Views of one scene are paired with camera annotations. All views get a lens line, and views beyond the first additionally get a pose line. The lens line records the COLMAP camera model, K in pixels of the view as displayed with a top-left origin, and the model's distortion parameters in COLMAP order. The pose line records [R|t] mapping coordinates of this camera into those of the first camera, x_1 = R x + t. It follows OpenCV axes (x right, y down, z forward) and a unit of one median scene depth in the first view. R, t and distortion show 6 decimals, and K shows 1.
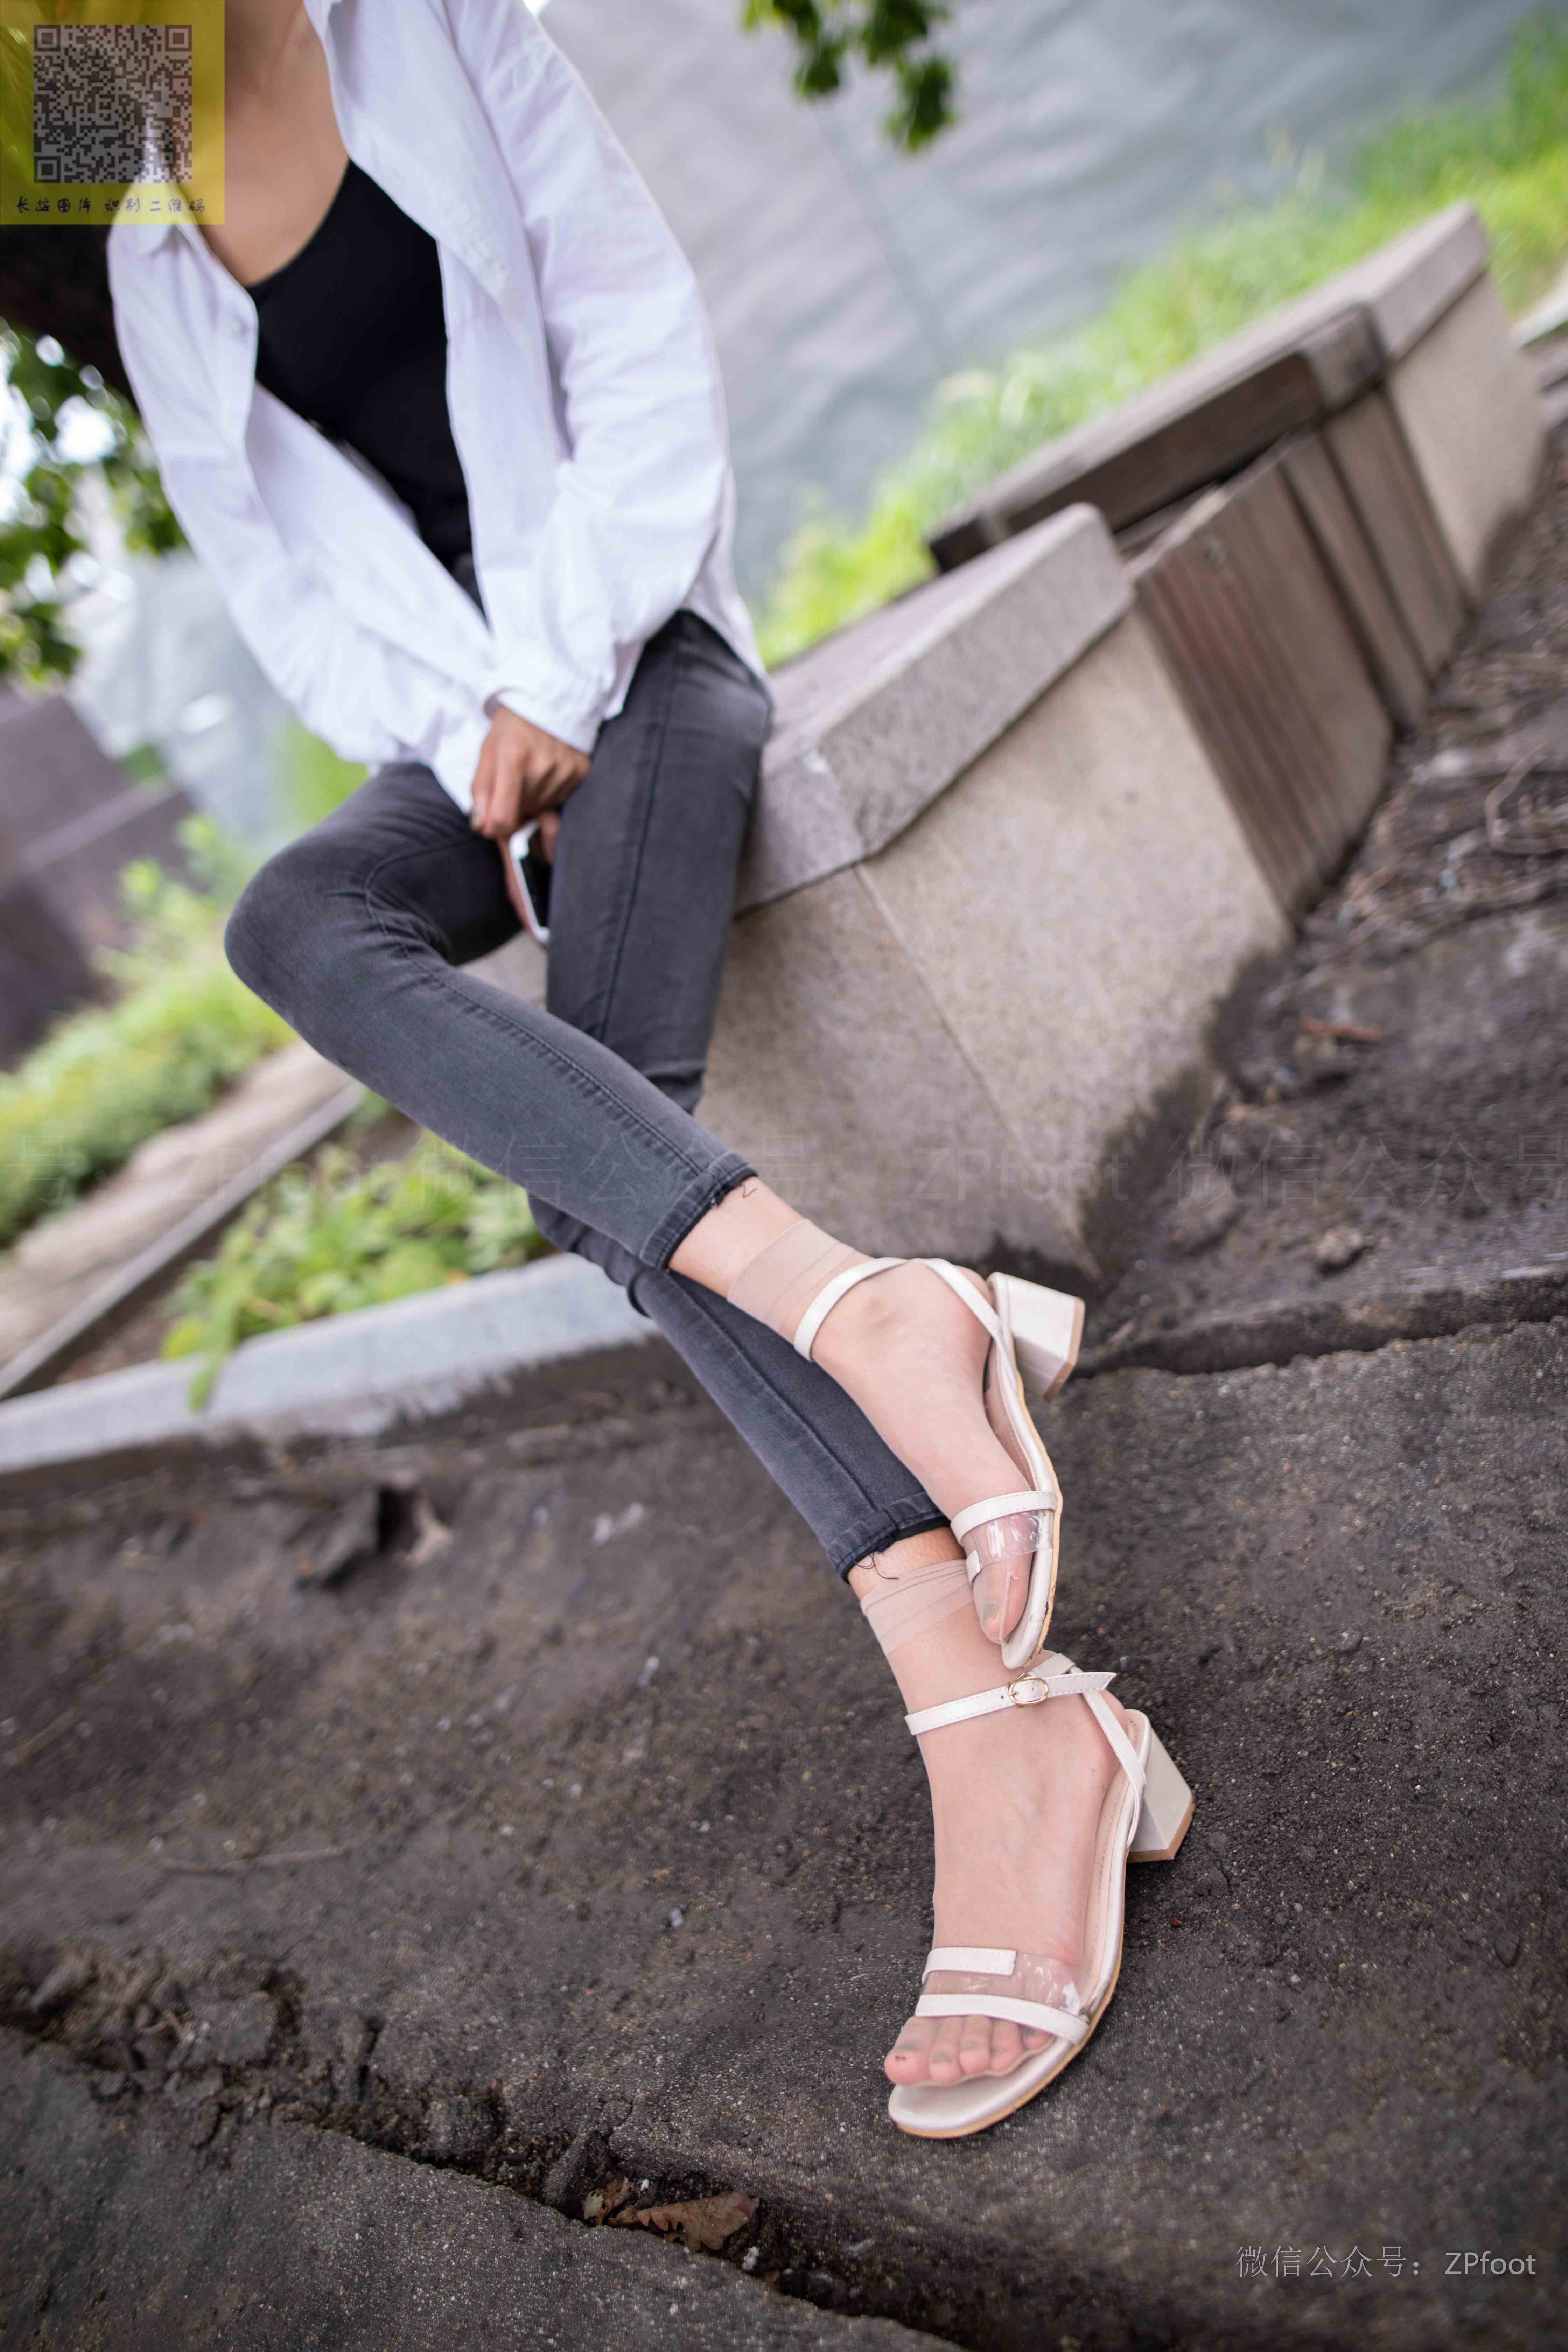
lens RADIAL K [[1631.3, 0, 795.9], [0, 1631.3, 1190.4], [0, 0, 1]] dist [-0.053454, 0.046786]
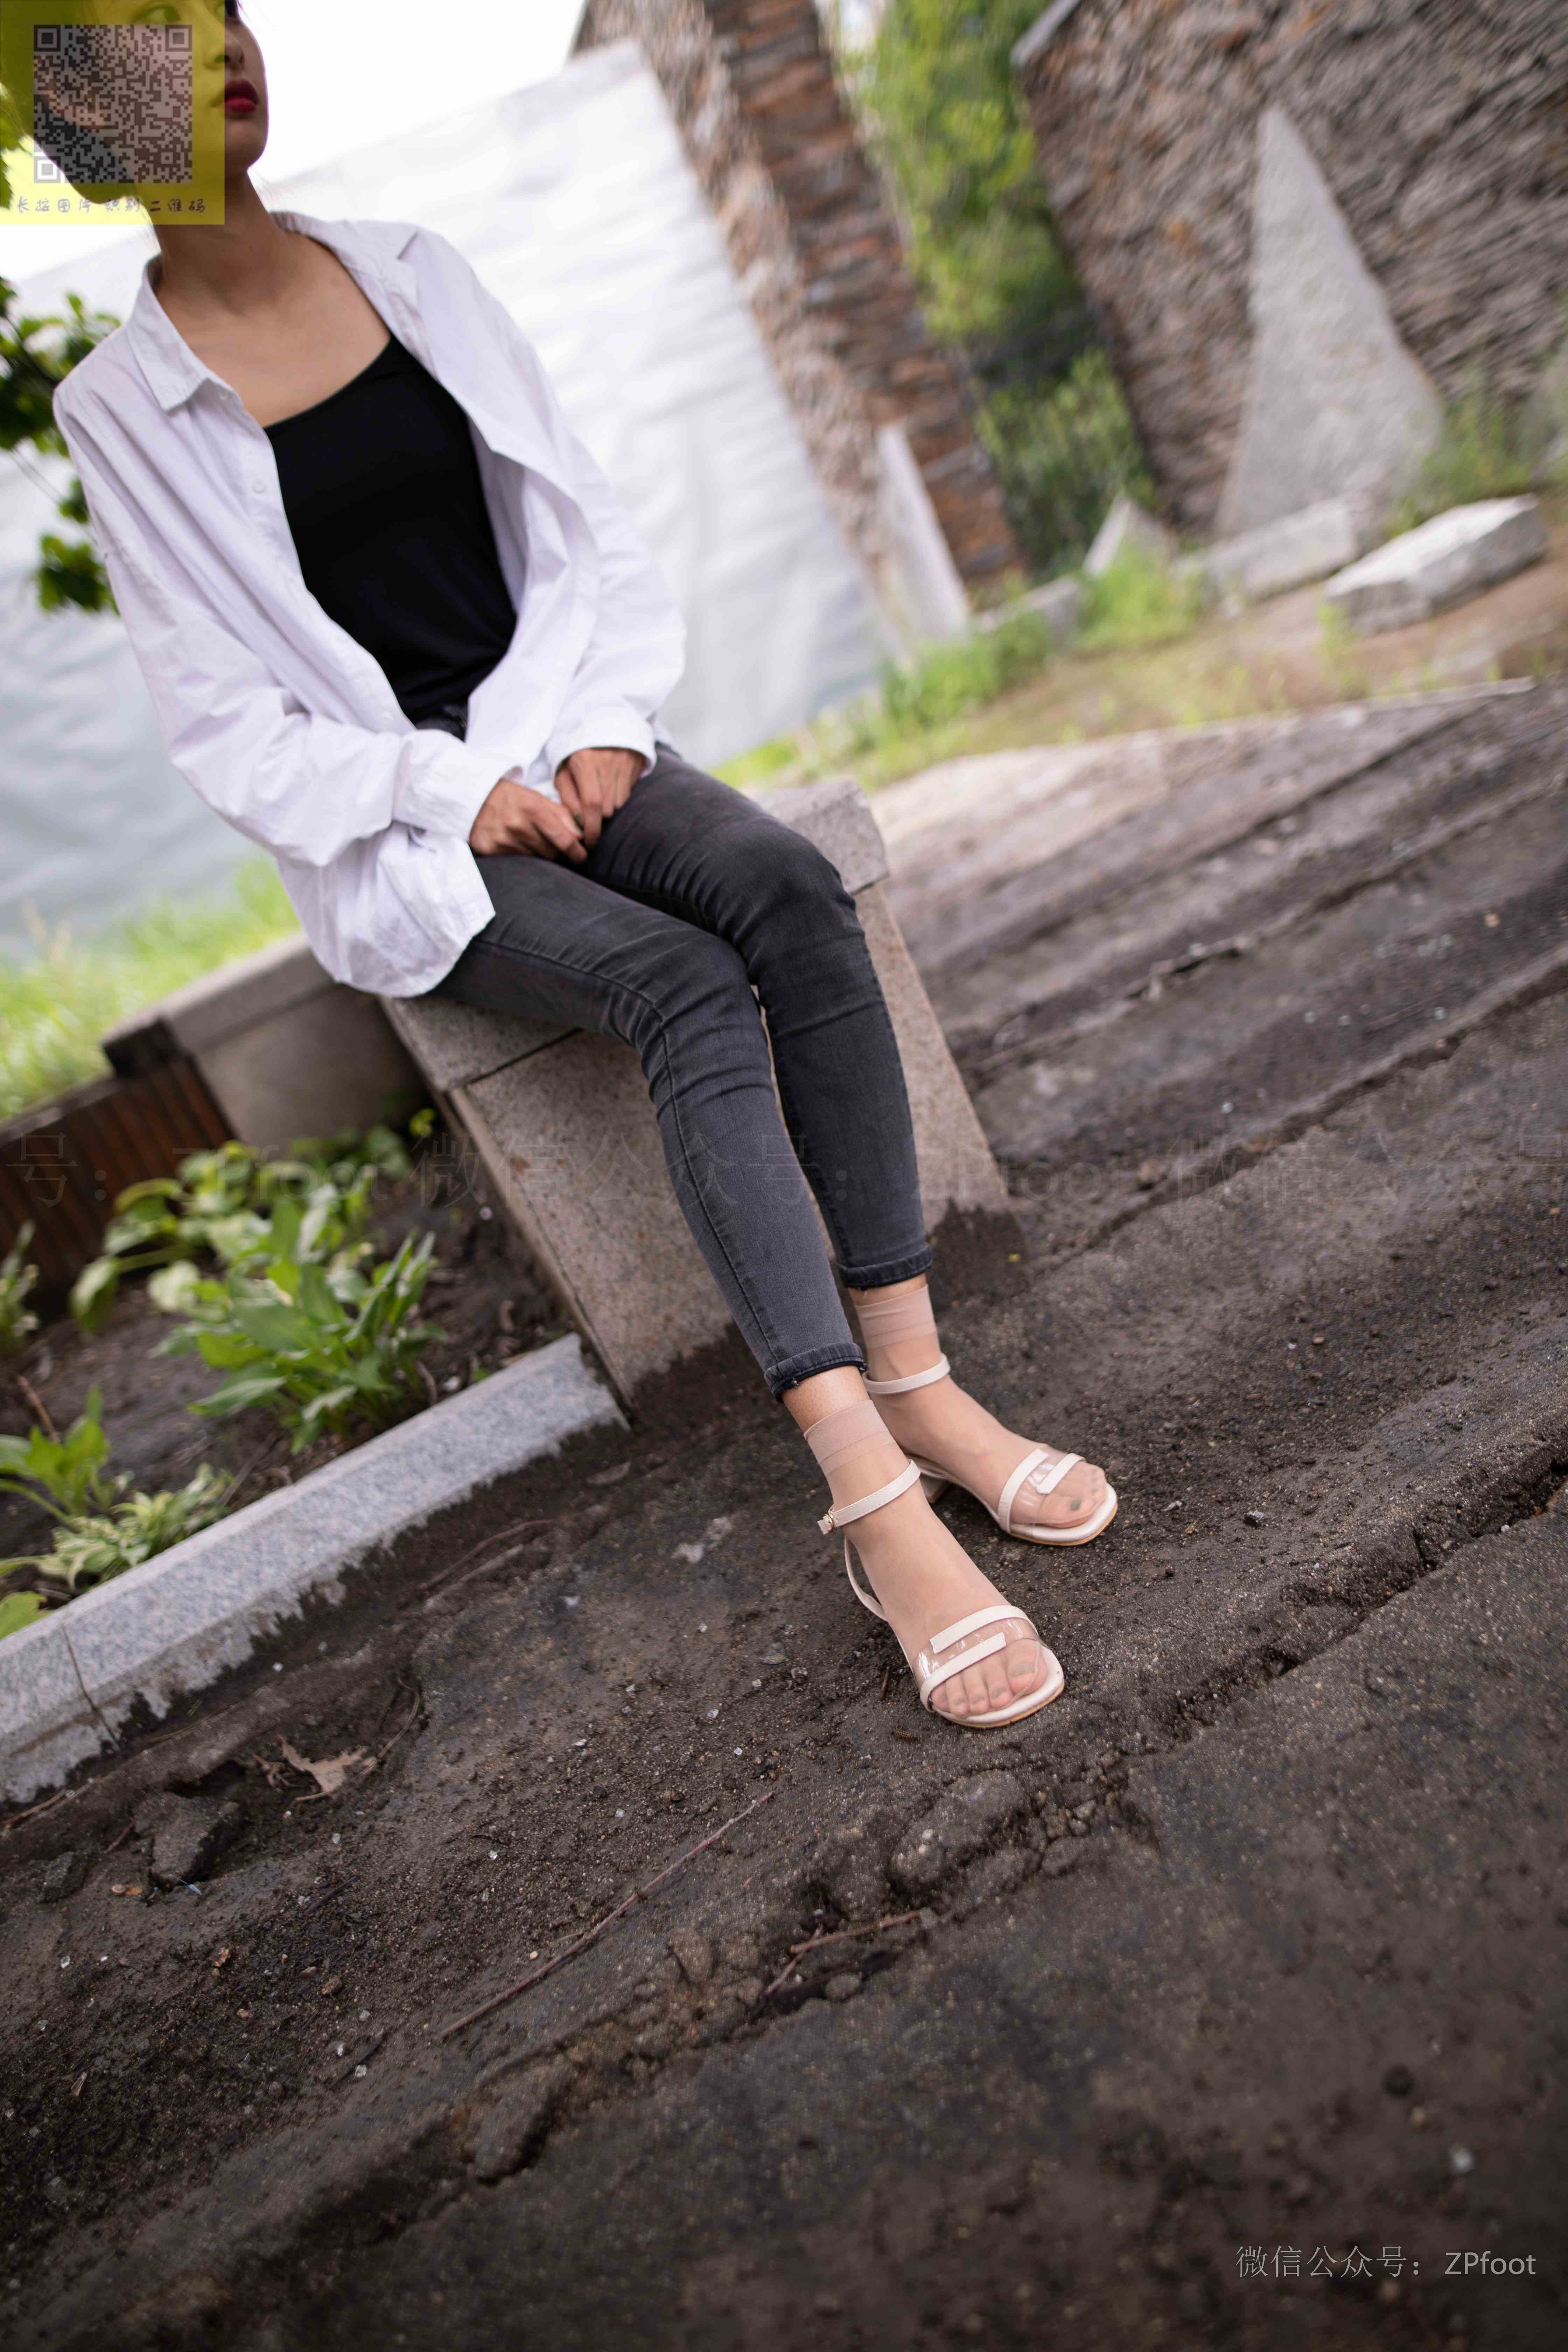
lens RADIAL K [[1631.3, 0, 794.9], [0, 1631.3, 1178.2], [0, 0, 1]] dist [-0.053454, 0.046786]
pose [[0.690850, 0.029295, 0.722404, -0.663520], [0.317571, 0.885335, -0.339602, 0.305981], [-0.649518, 0.464029, 0.602331, 0.237235]]
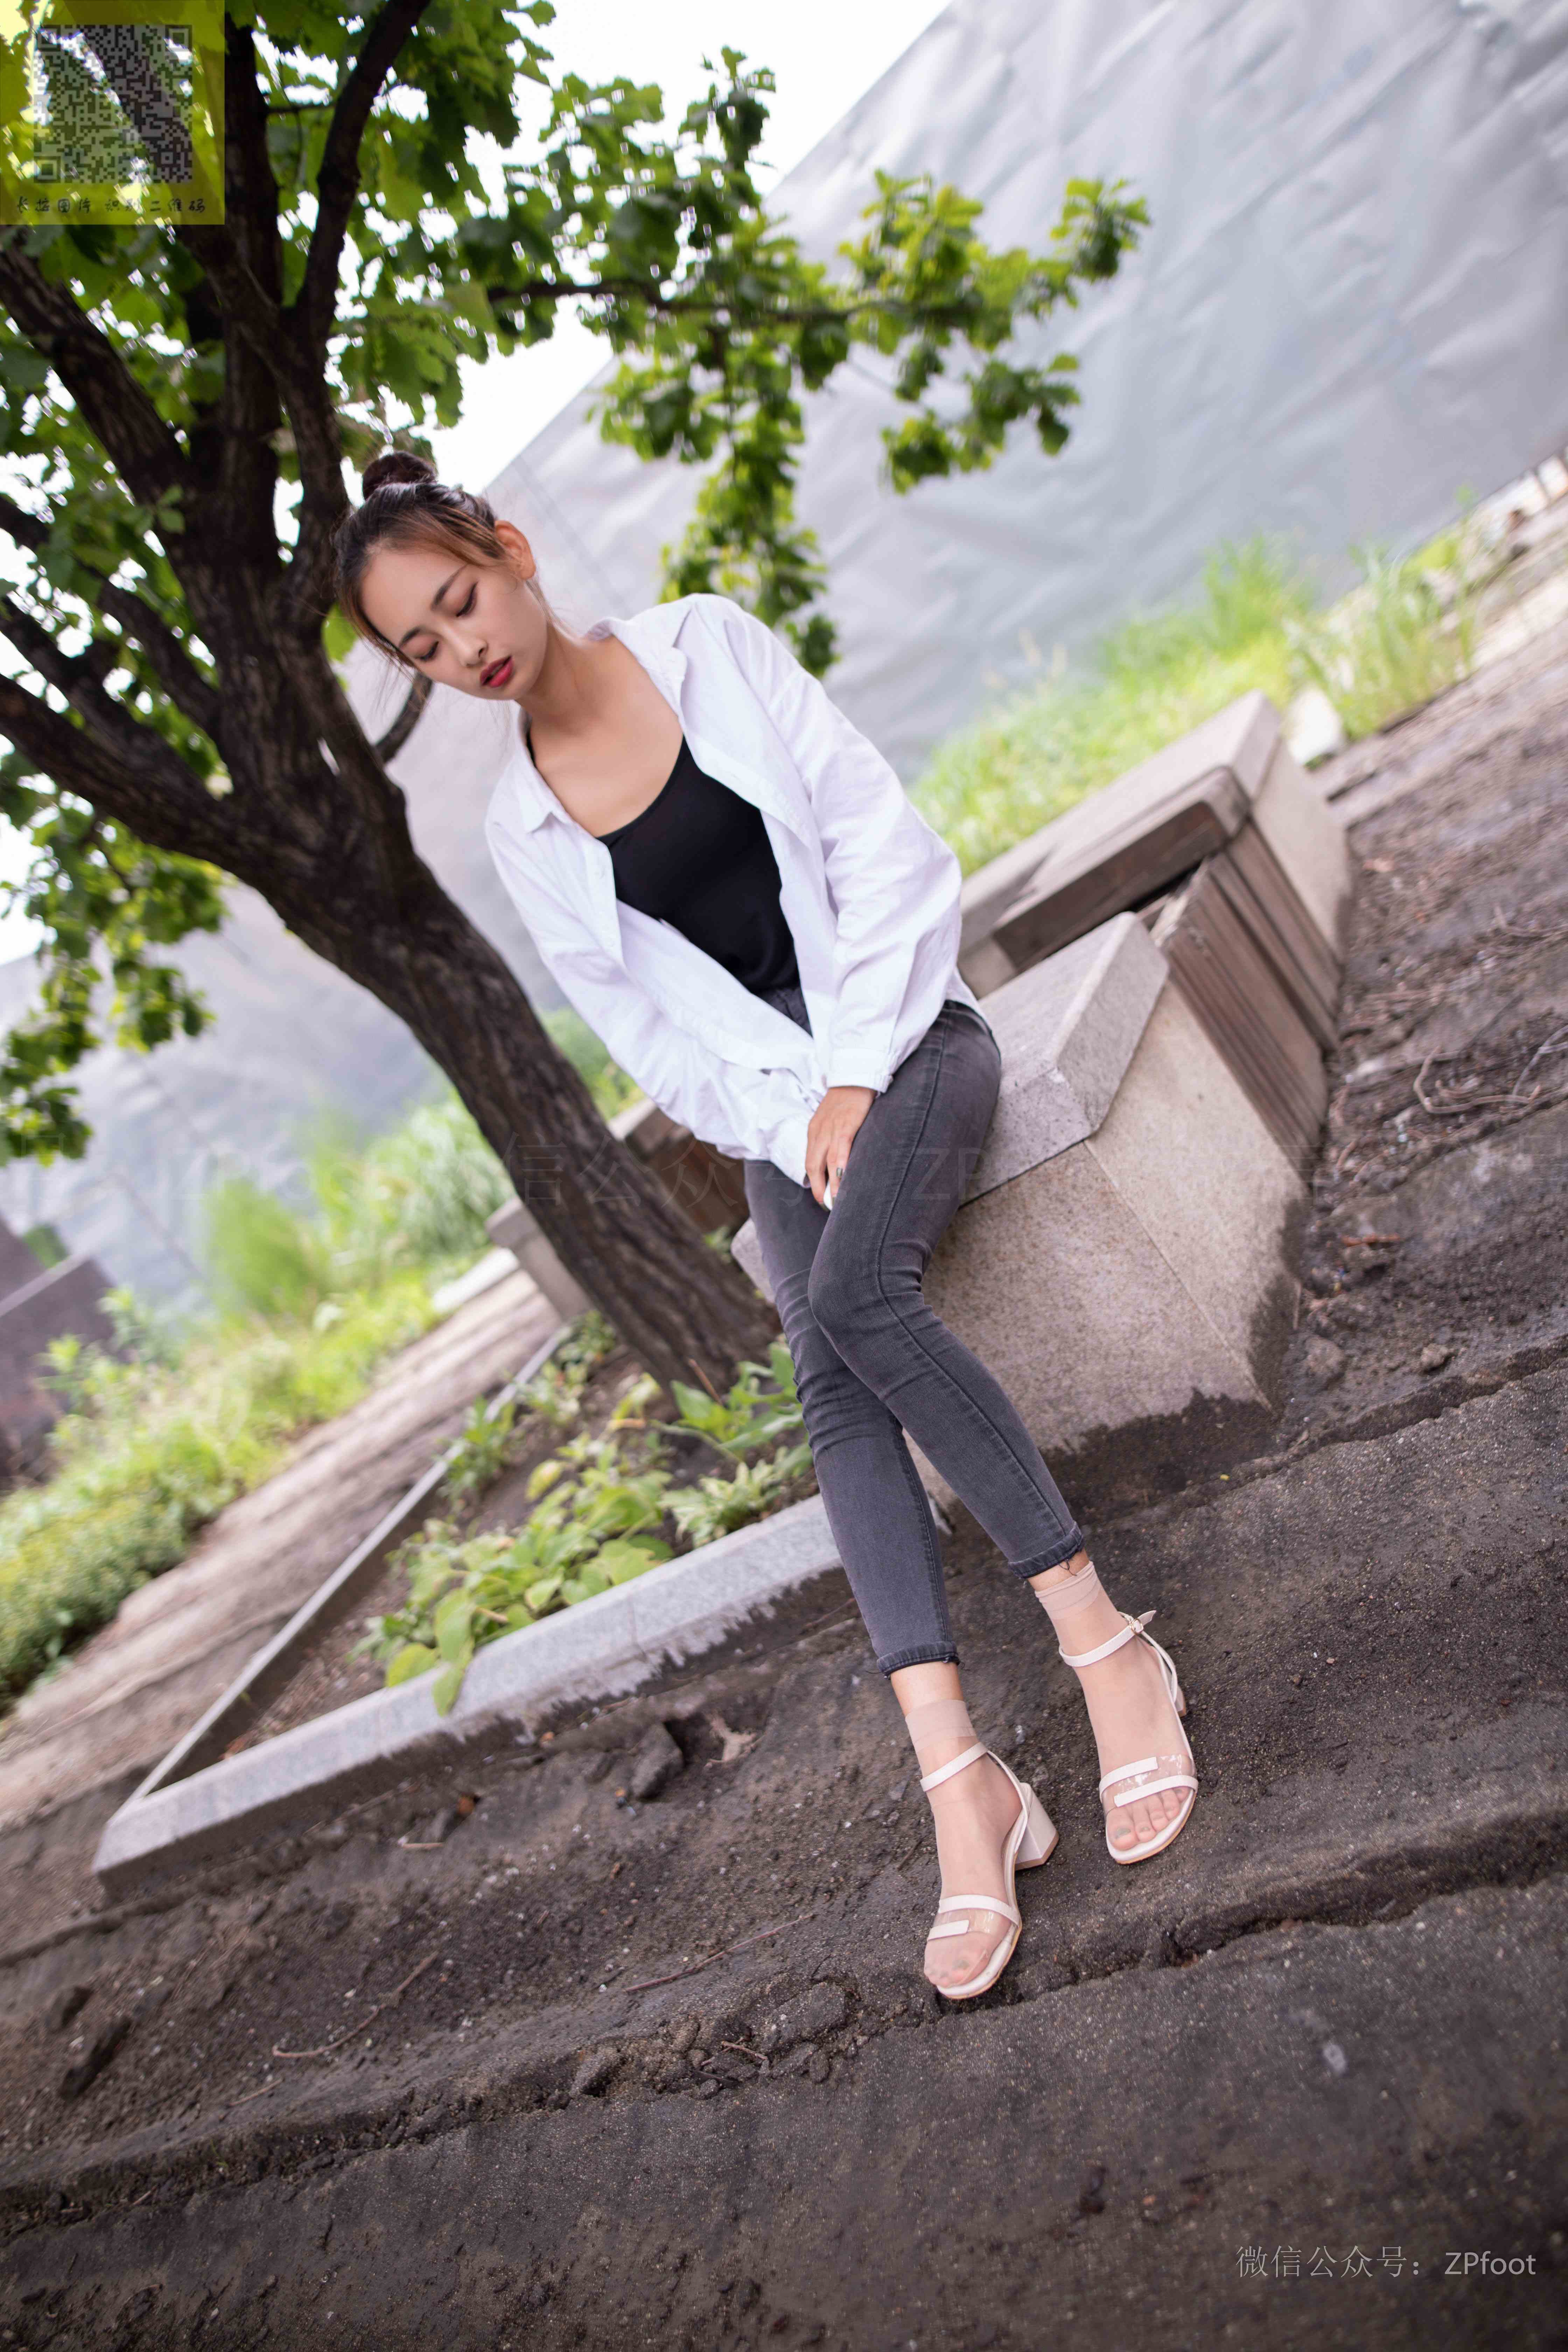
lens RADIAL K [[1631.3, 0, 791.1], [0, 1631.3, 1181.3], [0, 0, 1]] dist [-0.053454, 0.046786]
pose [[0.987974, -0.107197, 0.111430, -0.277740], [0.132370, 0.958835, -0.251225, 0.123958], [-0.079913, 0.262954, 0.961493, -0.293419]]
